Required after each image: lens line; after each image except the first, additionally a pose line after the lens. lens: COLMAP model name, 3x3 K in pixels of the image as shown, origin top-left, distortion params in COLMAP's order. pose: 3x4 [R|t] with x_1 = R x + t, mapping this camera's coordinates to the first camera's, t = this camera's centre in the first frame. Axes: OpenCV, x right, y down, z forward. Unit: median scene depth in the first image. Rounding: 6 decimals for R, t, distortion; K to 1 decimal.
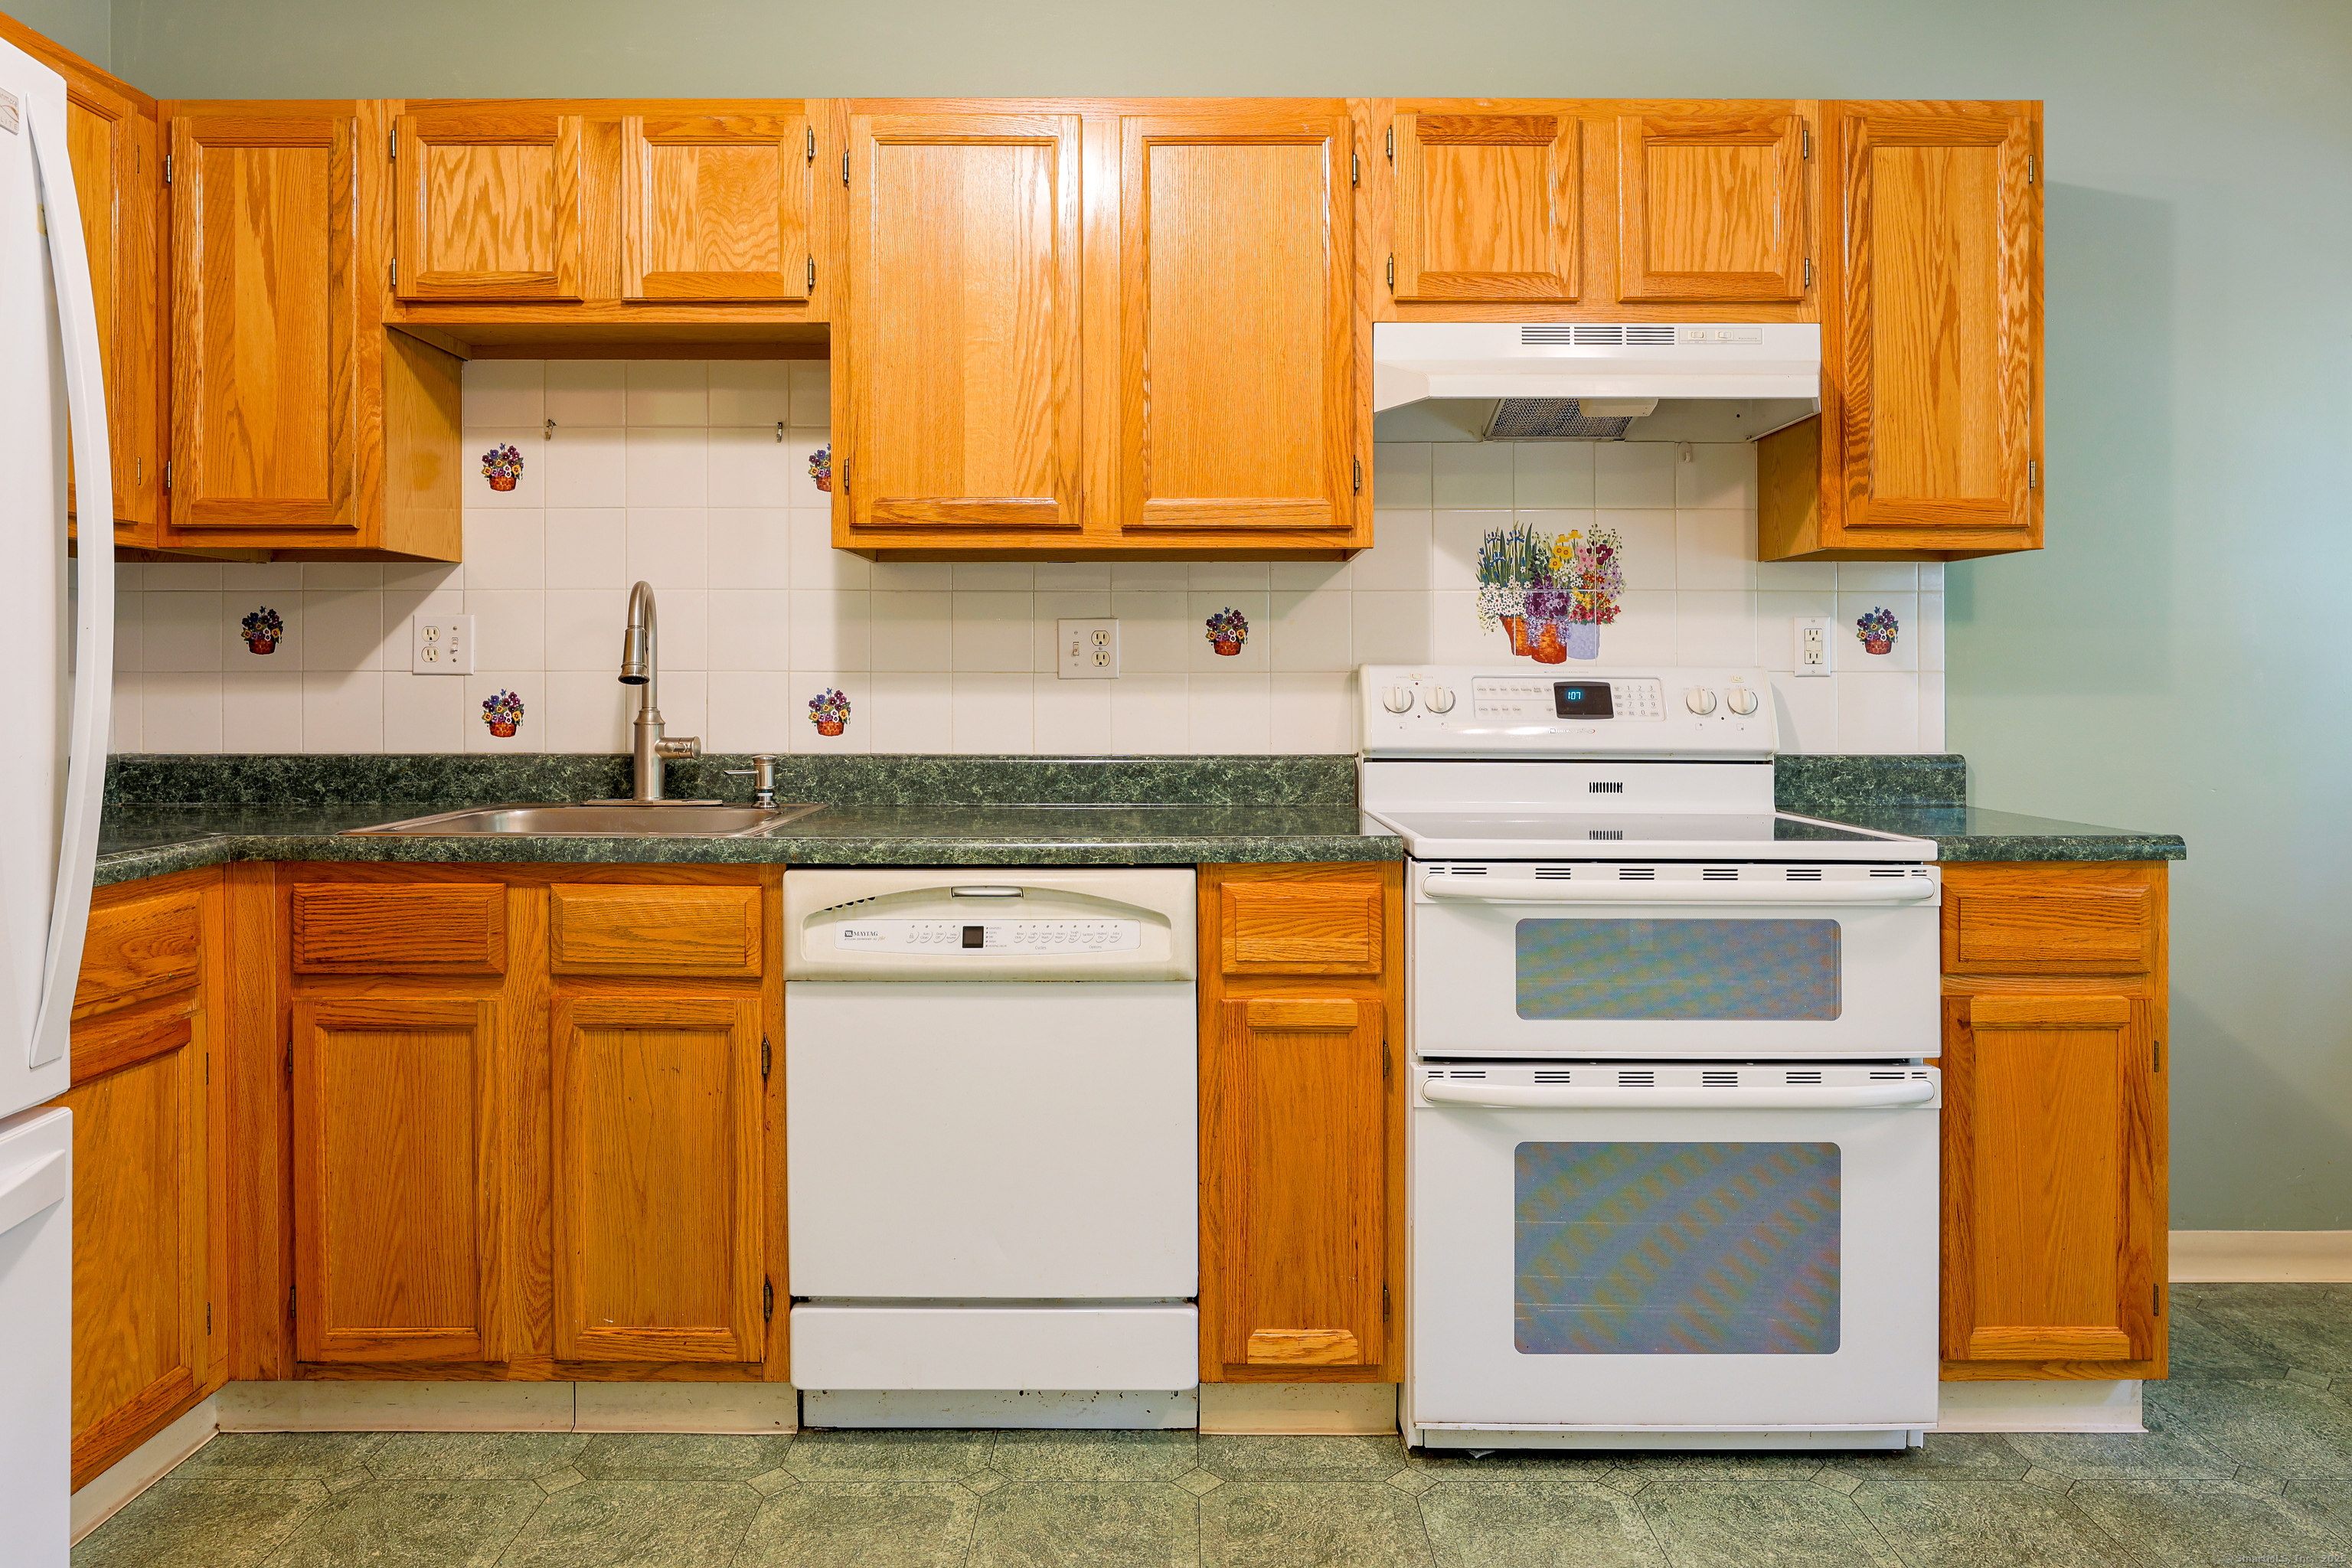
lens RADIAL K [[1473.1, 0, 1176.1], [0, 1473.1, 721.1], [0, 0, 1]] dist [-0.025750, 0.020127]
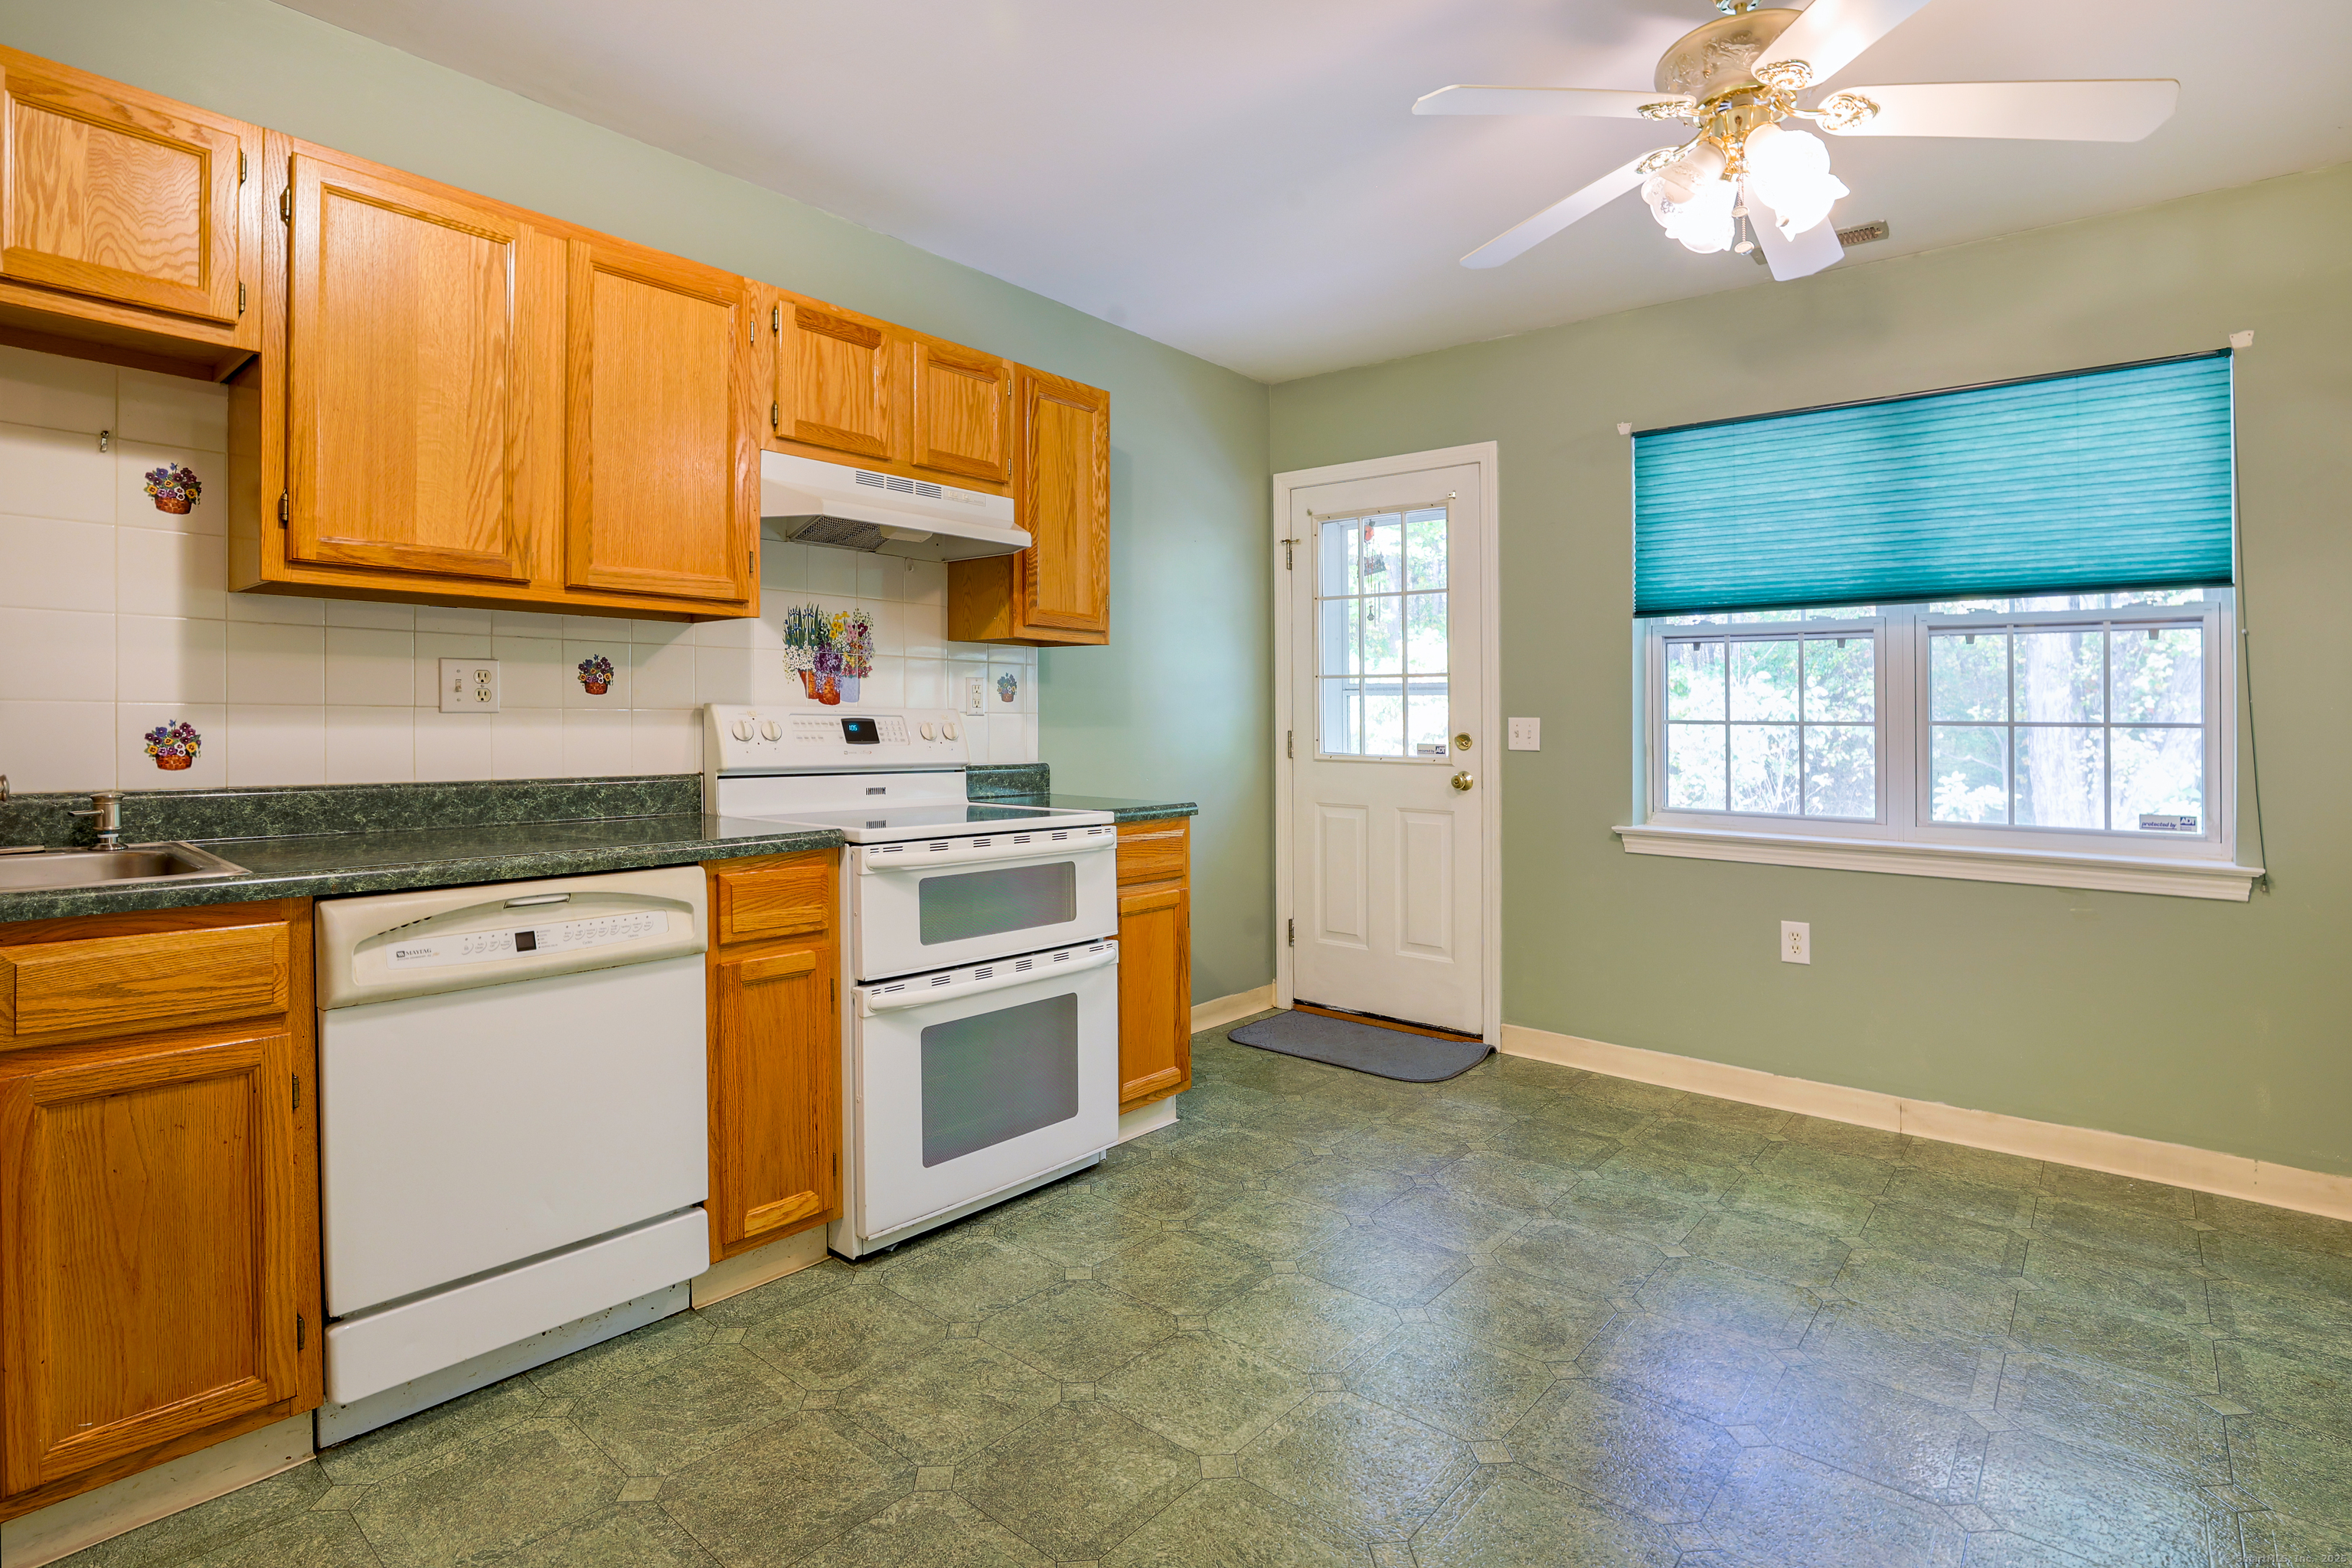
lens RADIAL K [[1187.3, 0, 1168.3], [0, 1187.3, 740.6], [0, 0, 1]] dist [-0.037949, 0.012844]
pose [[0.641200, -0.008341, 0.767328, -0.500604], [0.008792, 0.999955, 0.003523, -0.007636], [-0.767323, 0.004487, 0.641245, 0.031508]]
